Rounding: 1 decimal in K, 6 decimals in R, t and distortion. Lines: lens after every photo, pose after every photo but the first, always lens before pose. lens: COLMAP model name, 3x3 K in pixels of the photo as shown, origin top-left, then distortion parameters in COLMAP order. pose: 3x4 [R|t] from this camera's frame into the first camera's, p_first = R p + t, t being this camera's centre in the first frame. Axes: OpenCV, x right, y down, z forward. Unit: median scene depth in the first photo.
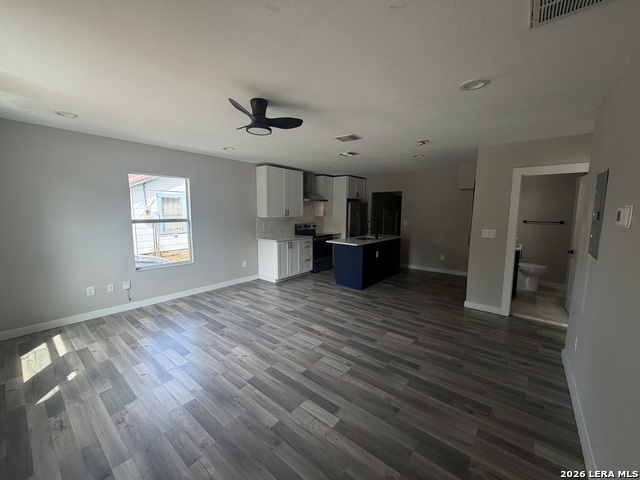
lens RADIAL K [[255.8, 0, 318.4], [0, 255.8, 238.9], [0, 0, 1]] dist [0.001671, 0.000150]
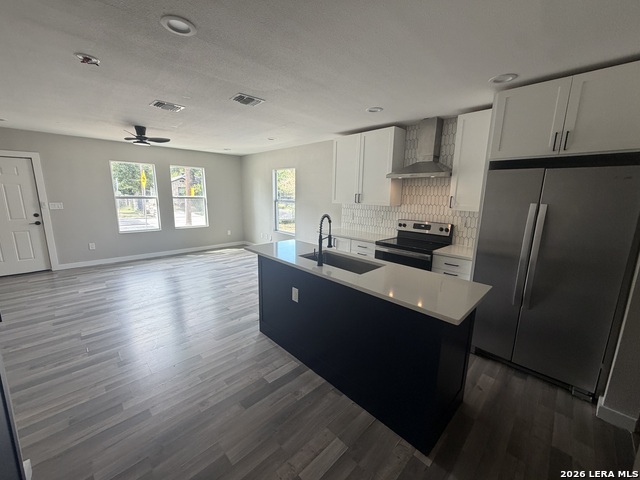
lens RADIAL K [[255.8, 0, 318.4], [0, 255.8, 238.9], [0, 0, 1]] dist [0.001671, 0.000150]
pose [[-0.114148, 0.171482, -0.978552, 1.007877], [-0.132806, 0.973516, 0.186091, -0.191207], [0.984547, 0.151200, -0.088351, 1.693411]]
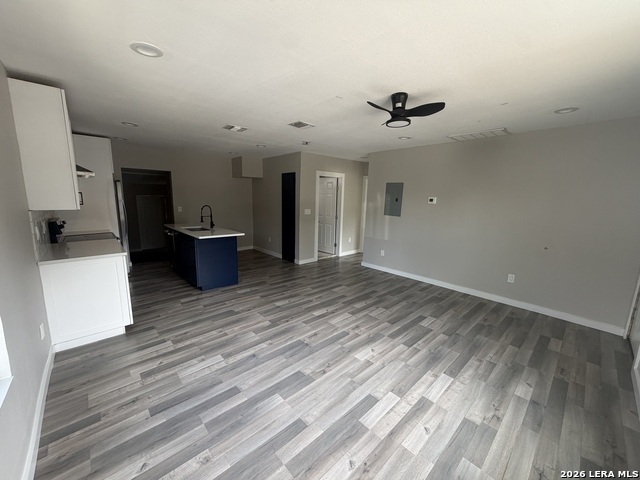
lens RADIAL K [[255.8, 0, 318.4], [0, 255.8, 238.9], [0, 0, 1]] dist [0.001671, 0.000150]
pose [[0.140626, -0.163538, 0.976463, -0.966392], [0.093400, 0.984056, 0.151358, -0.100418], [-0.985647, 0.069917, 0.153658, 0.829195]]
